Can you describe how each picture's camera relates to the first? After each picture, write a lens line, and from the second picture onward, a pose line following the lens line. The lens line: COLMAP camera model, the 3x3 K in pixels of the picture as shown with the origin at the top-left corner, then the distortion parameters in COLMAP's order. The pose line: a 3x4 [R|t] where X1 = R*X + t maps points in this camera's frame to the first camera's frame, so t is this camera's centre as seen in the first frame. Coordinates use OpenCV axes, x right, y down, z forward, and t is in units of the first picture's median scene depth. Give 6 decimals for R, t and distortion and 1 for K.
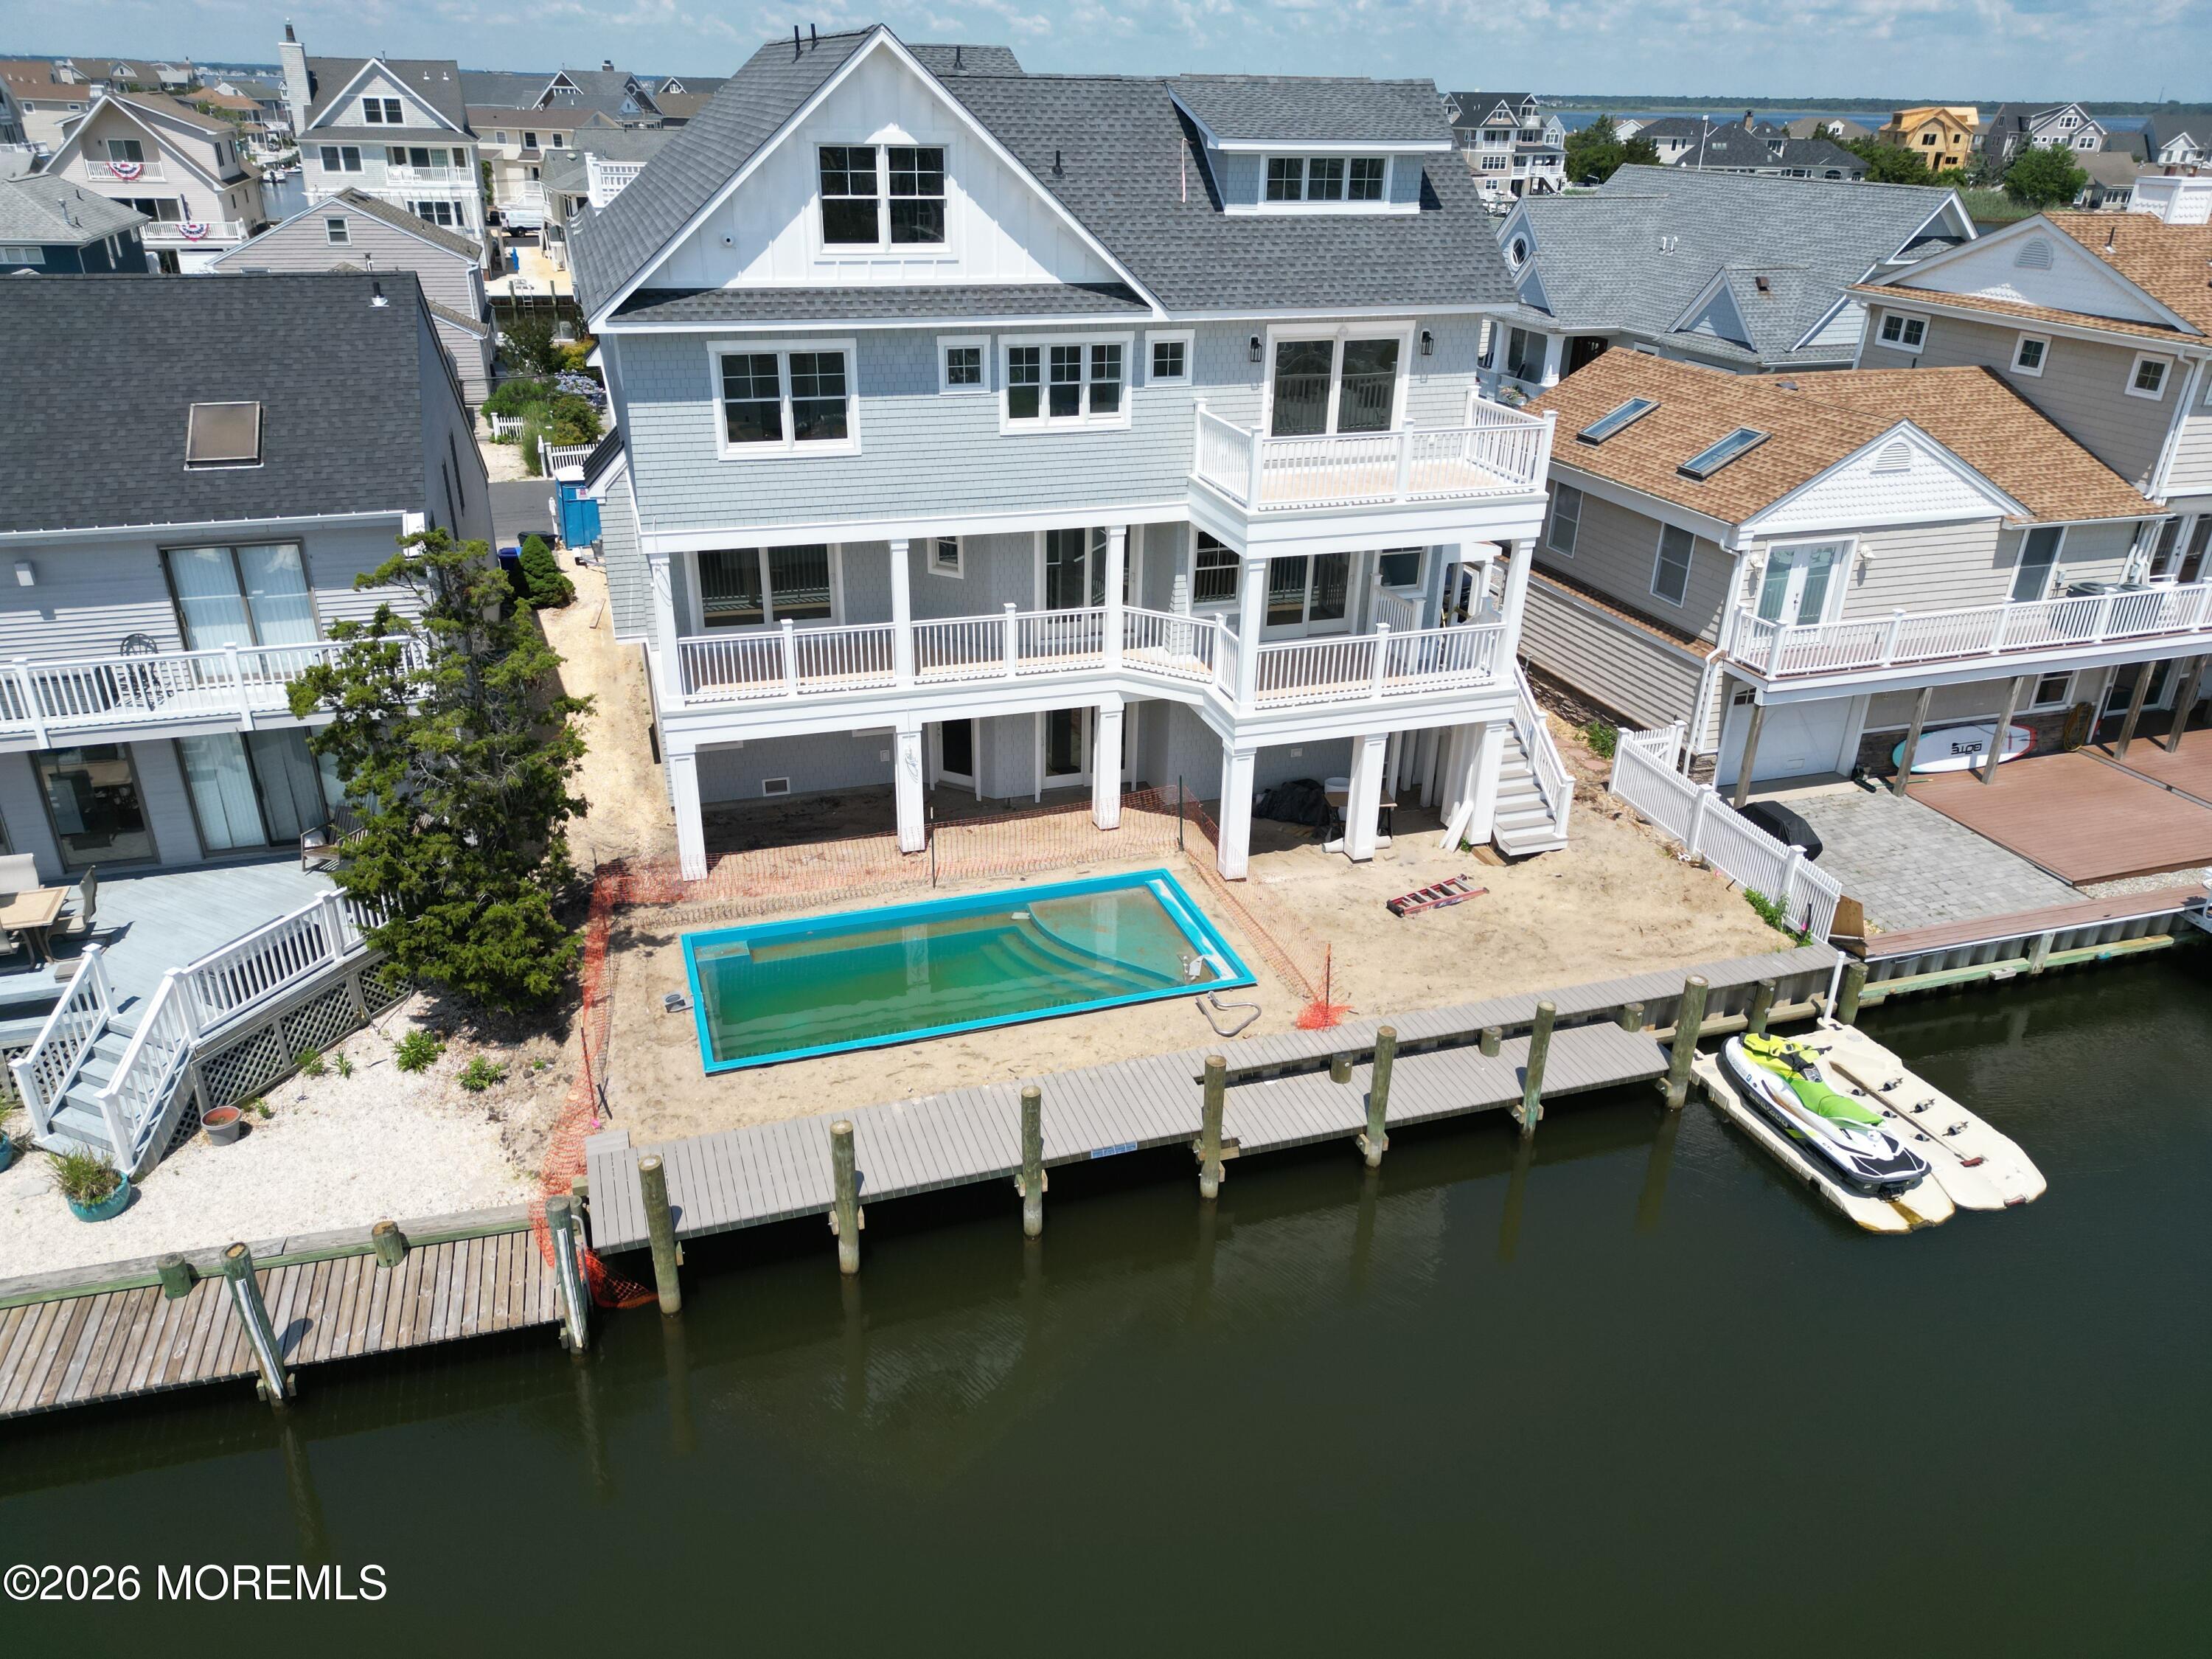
lens RADIAL K [[1545.2, 0, 1105.7], [0, 1545.2, 836.6], [0, 0, 1]] dist [0.070814, -0.068108]
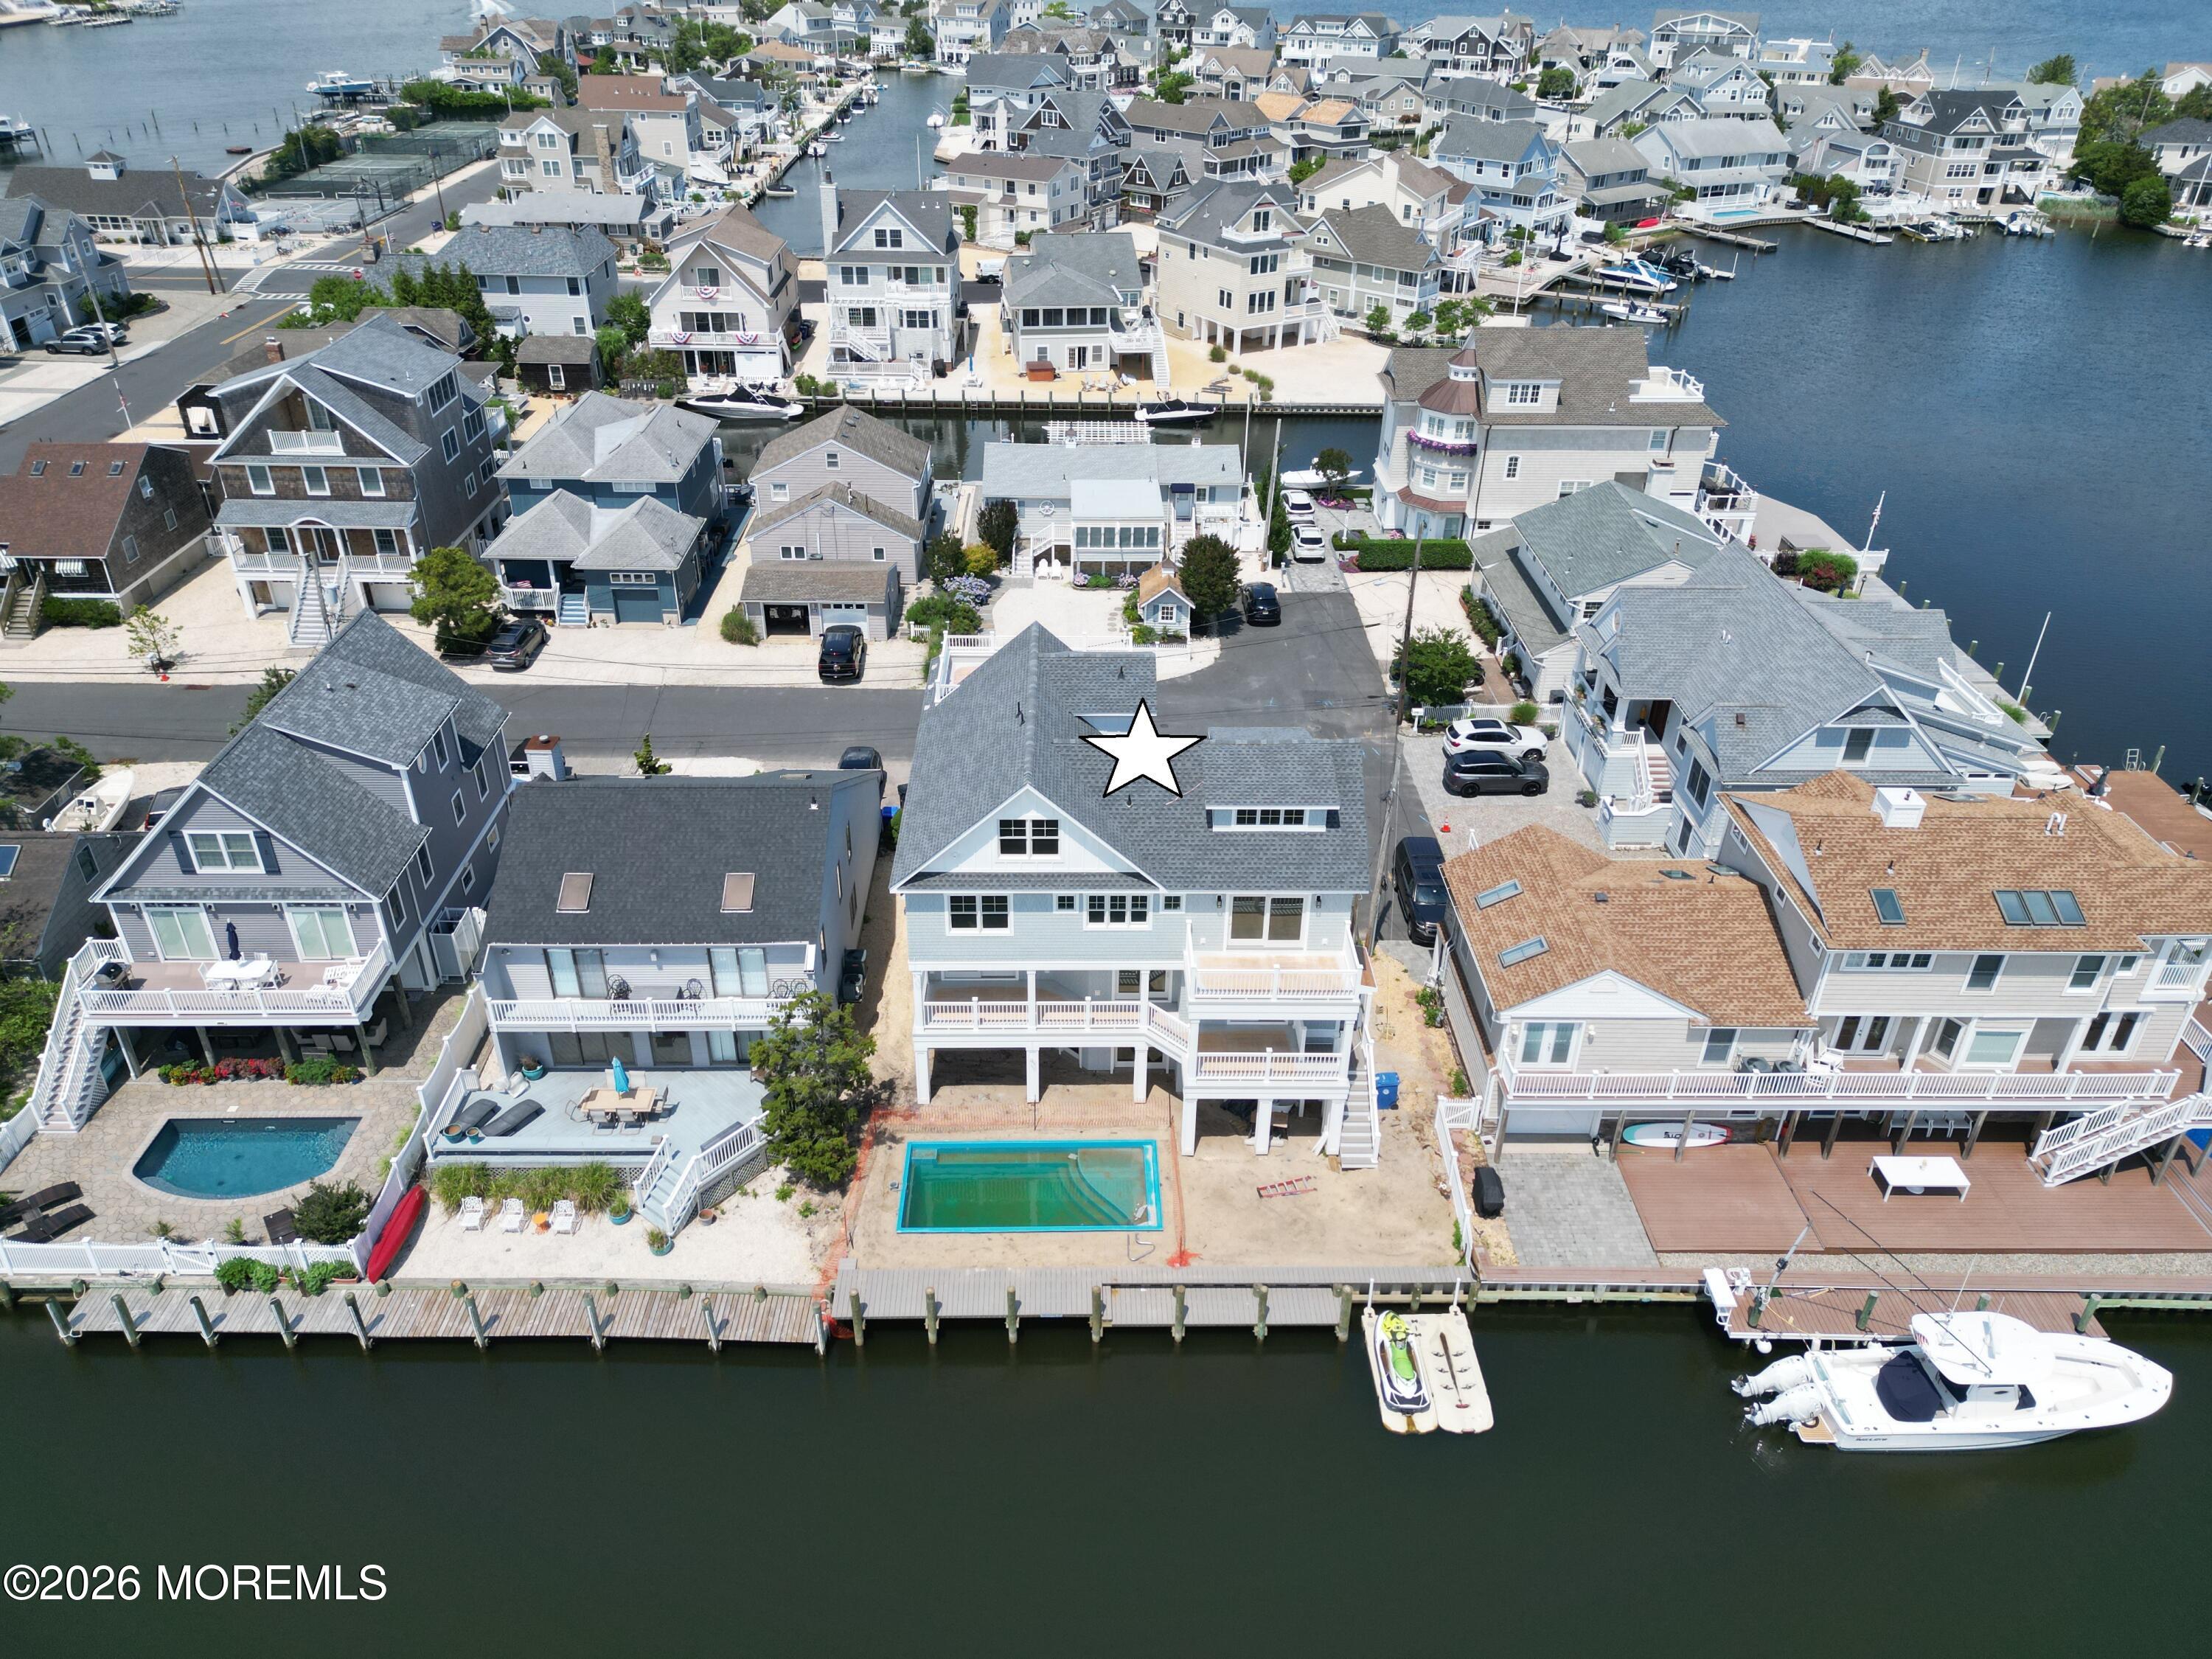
lens RADIAL K [[1545.3, 0, 1106.0], [0, 1545.3, 829.5], [0, 0, 1]] dist [0.075815, -0.065428]
pose [[0.955606, 0.149085, -0.254146, 0.435585], [-0.124696, 0.986122, 0.109608, -0.594580], [0.266960, -0.073051, 0.960935, -0.874482]]
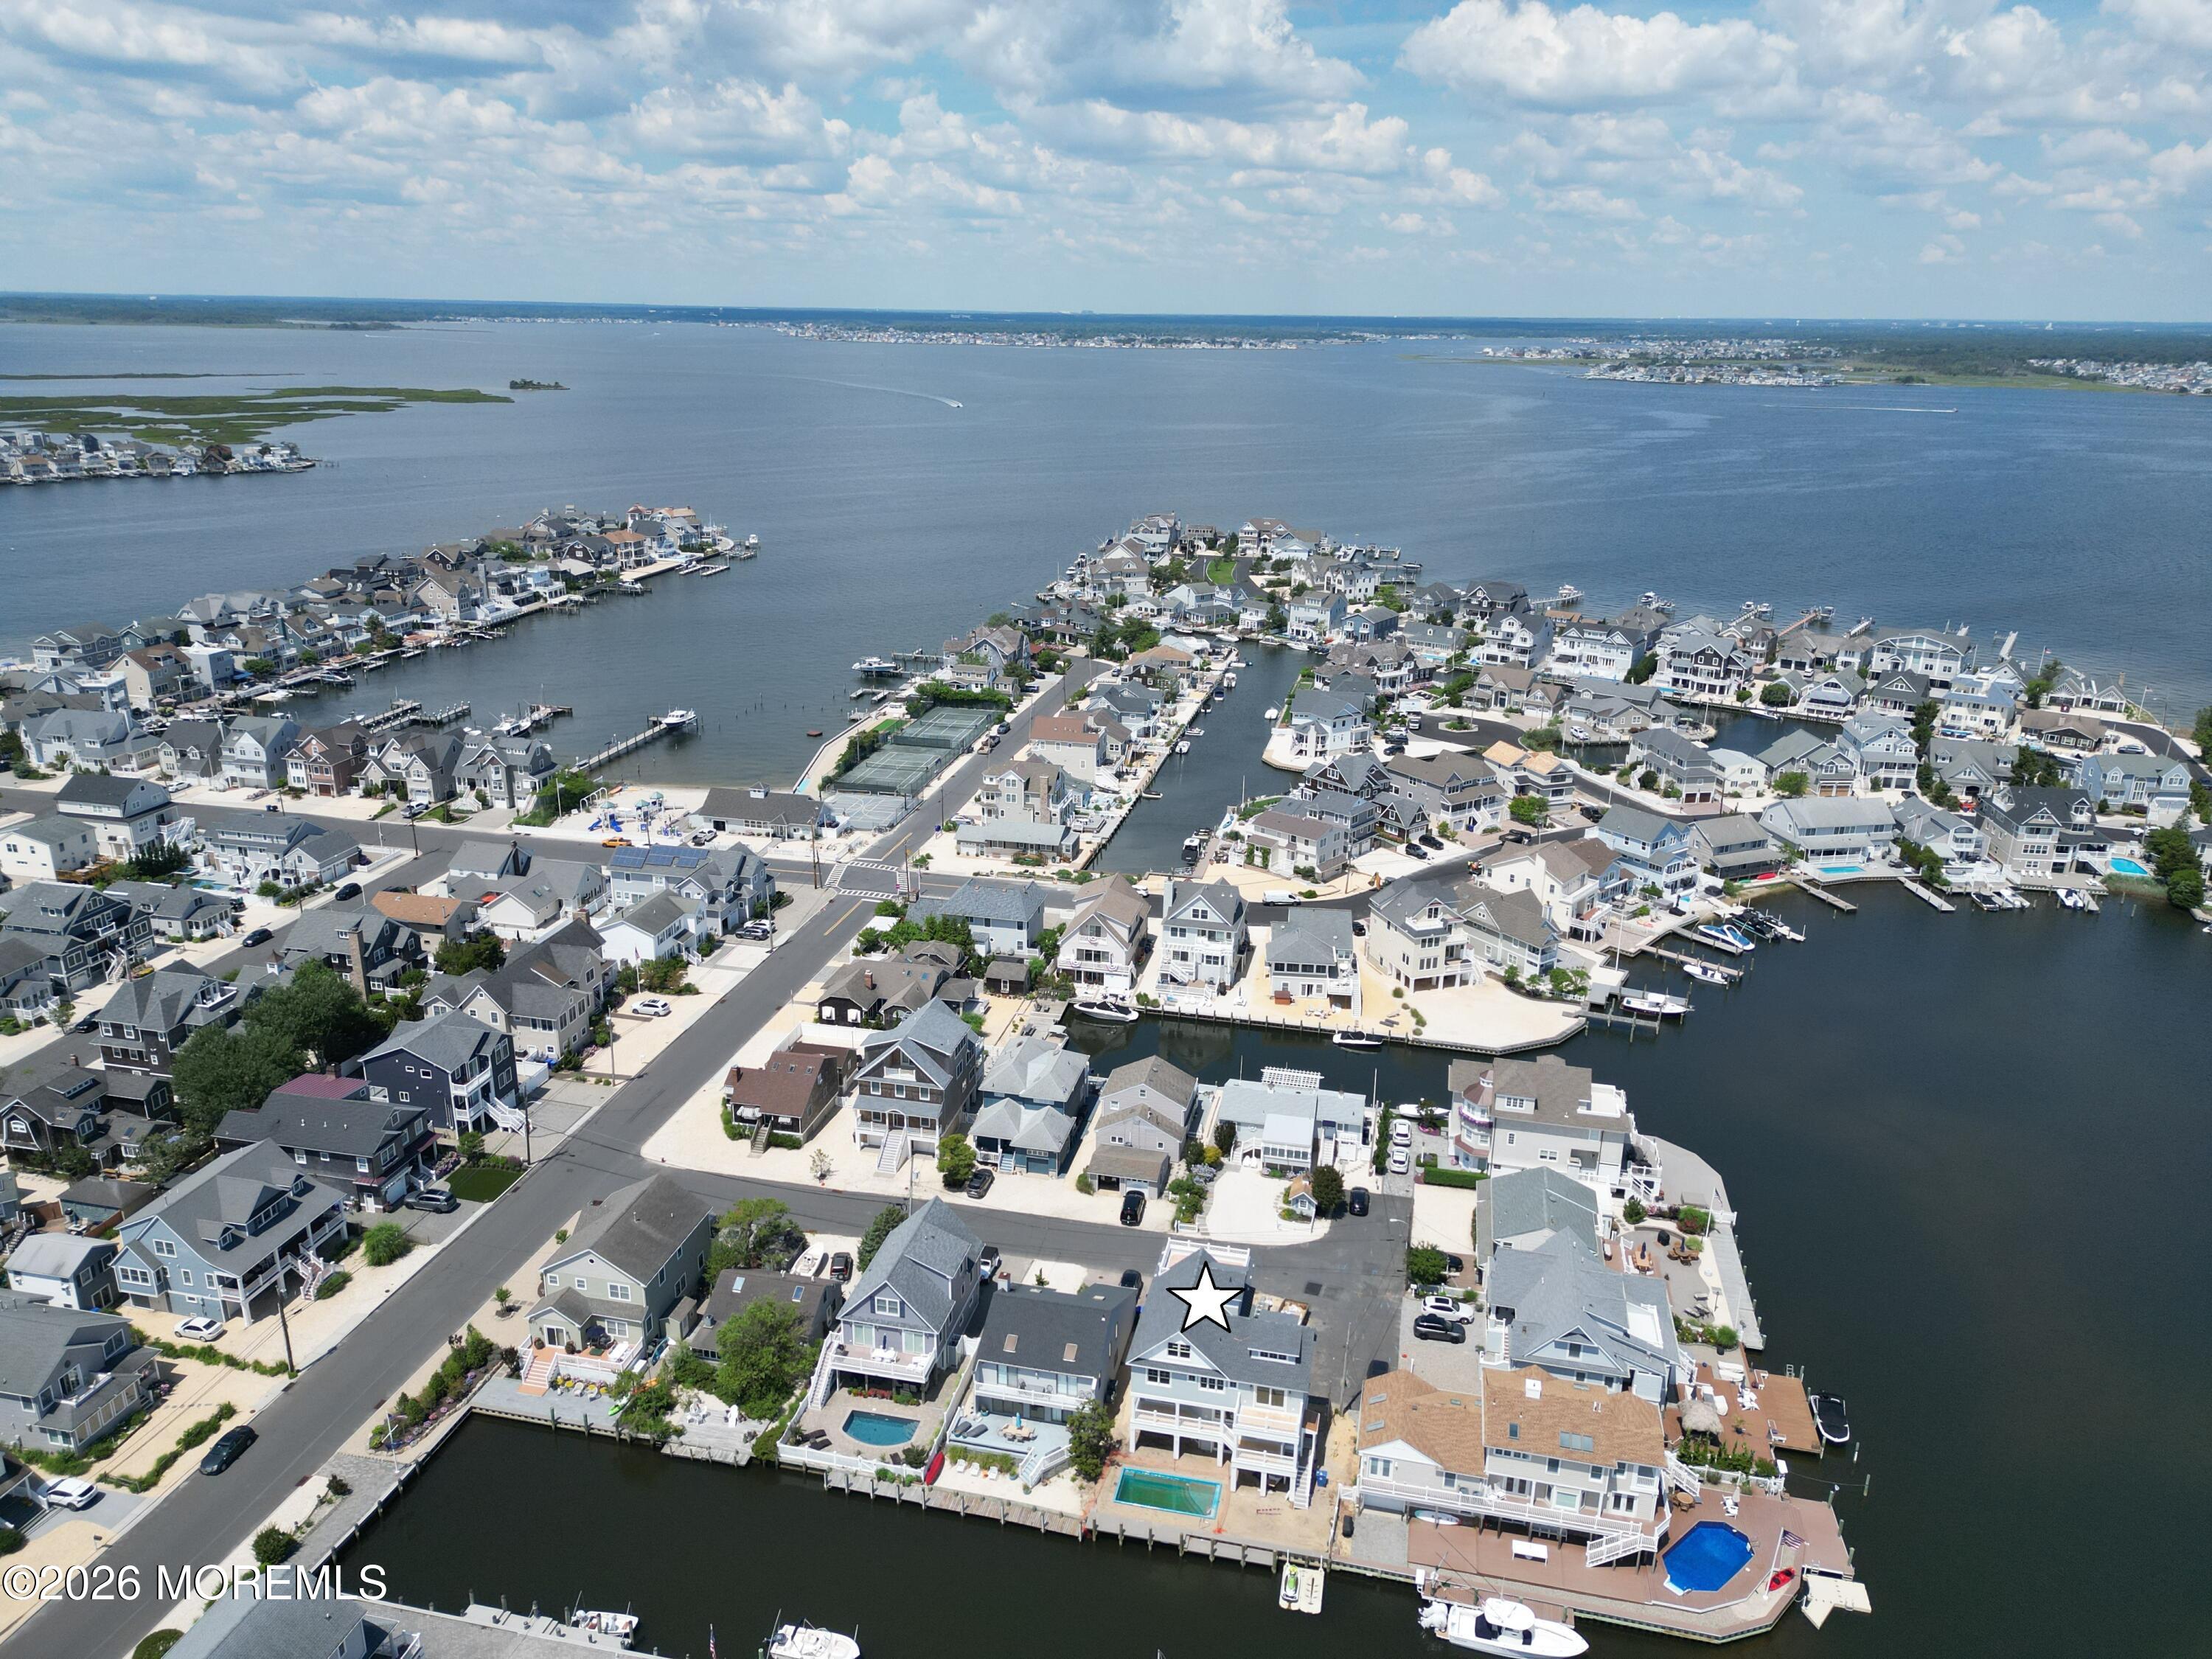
lens RADIAL K [[1545.2, 0, 1105.7], [0, 1545.2, 836.6], [0, 0, 1]] dist [0.070814, -0.068108]
pose [[0.858994, 0.158677, -0.486776, 1.842060], [-0.219030, 0.973257, -0.069256, -1.578168], [0.462769, 0.166109, 0.870777, -3.839589]]
